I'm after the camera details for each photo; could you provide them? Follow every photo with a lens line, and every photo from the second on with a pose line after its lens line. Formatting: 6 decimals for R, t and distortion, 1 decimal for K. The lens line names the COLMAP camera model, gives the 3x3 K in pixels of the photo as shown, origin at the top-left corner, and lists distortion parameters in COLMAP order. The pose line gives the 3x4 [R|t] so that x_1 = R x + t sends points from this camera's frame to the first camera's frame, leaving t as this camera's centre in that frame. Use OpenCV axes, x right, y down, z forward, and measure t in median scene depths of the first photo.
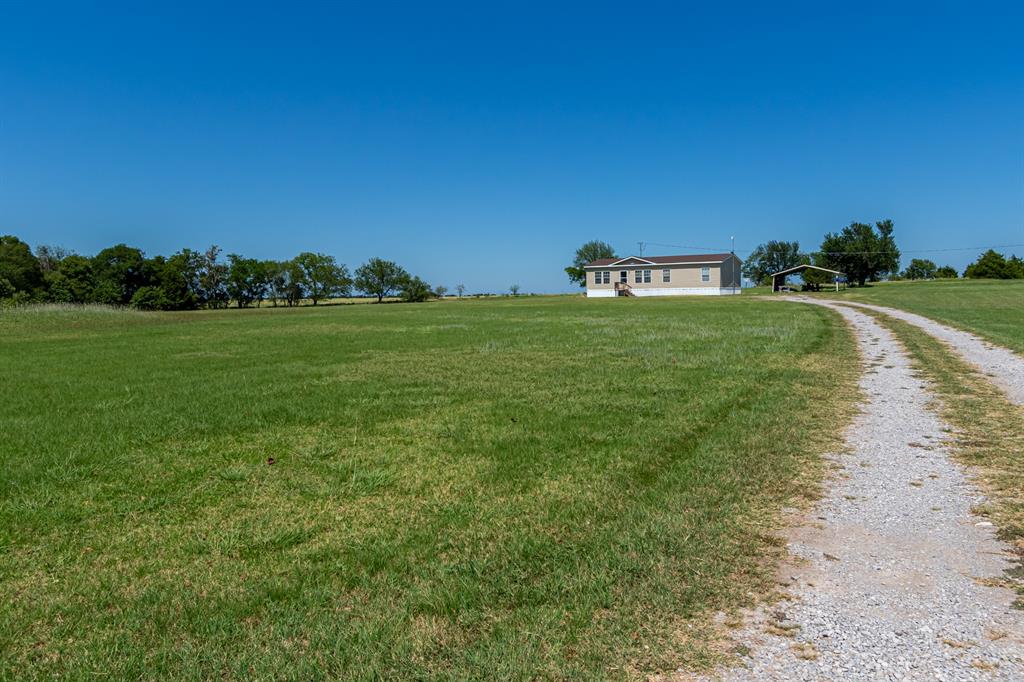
lens RADIAL K [[690.7, 0, 512.0], [0, 690.7, 341.0], [0, 0, 1]] dist [0.002272, 0.000430]
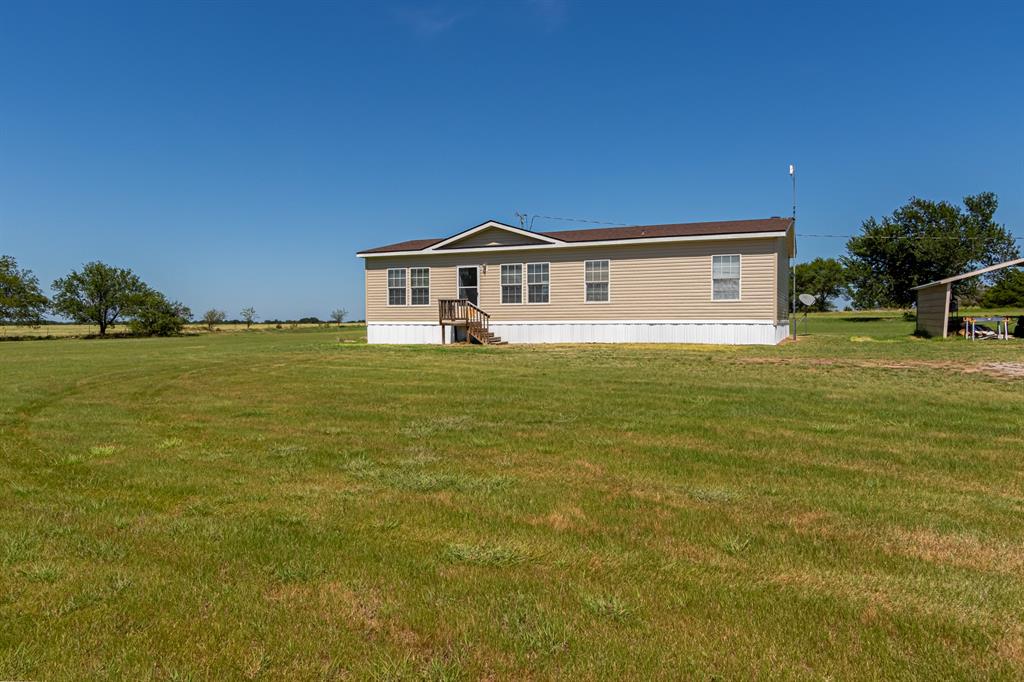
lens RADIAL K [[714.0, 0, 512.0], [0, 714.0, 341.0], [0, 0, 1]] dist [0.002816, 0.001597]
pose [[0.988461, 0.005369, 0.151378, 0.072085], [0.000678, 0.999205, -0.039863, -0.028598], [-0.151471, 0.039506, 0.987672, 0.363283]]
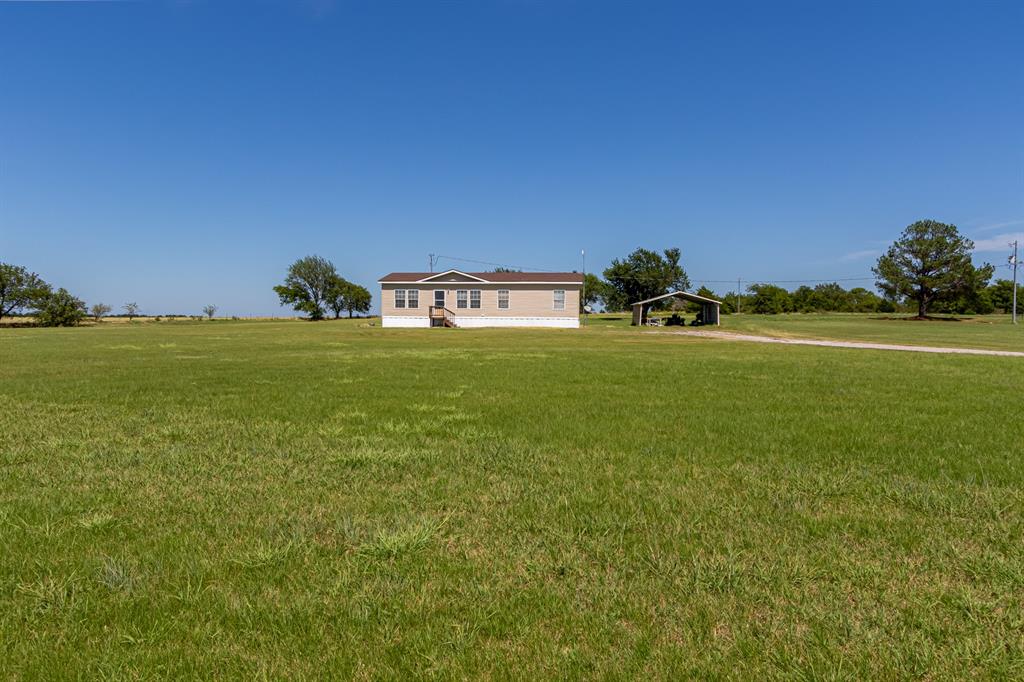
lens RADIAL K [[690.7, 0, 512.0], [0, 690.7, 341.0], [0, 0, 1]] dist [0.002272, 0.000430]
pose [[0.894705, 0.007729, 0.446591, -0.046539], [0.008693, 0.999360, -0.034711, -0.014049], [-0.446574, 0.034938, 0.894064, 0.190850]]
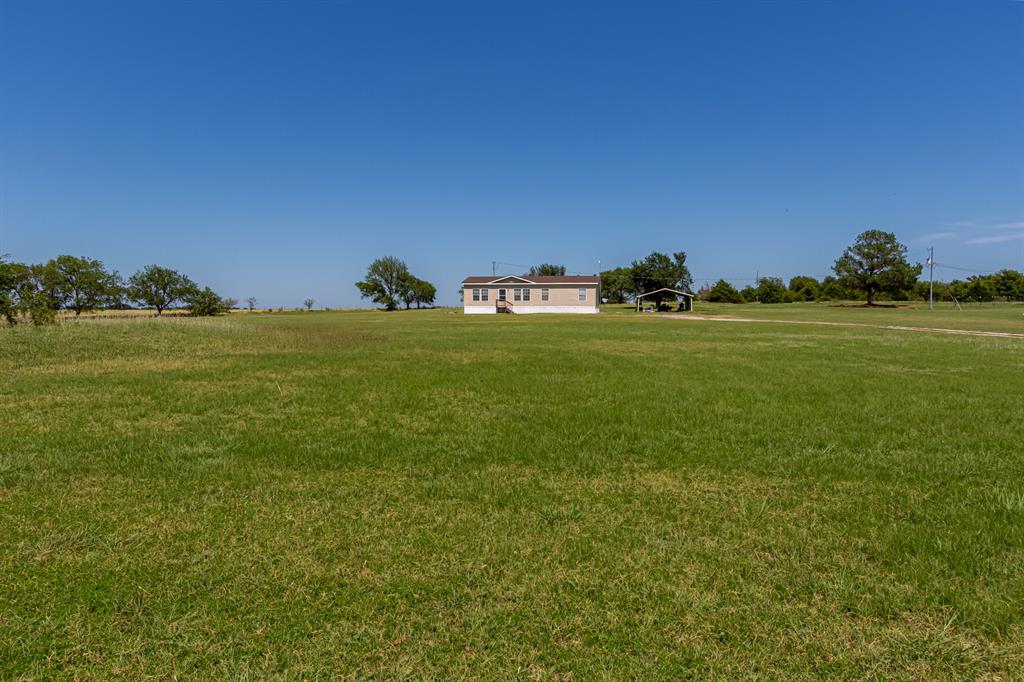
lens RADIAL K [[690.7, 0, 512.0], [0, 690.7, 341.0], [0, 0, 1]] dist [0.002272, 0.000430]
pose [[0.922936, -0.001068, 0.384952, -0.125347], [0.010109, 0.999719, -0.021463, -0.000107], [-0.384821, 0.023701, 0.922687, 0.018666]]
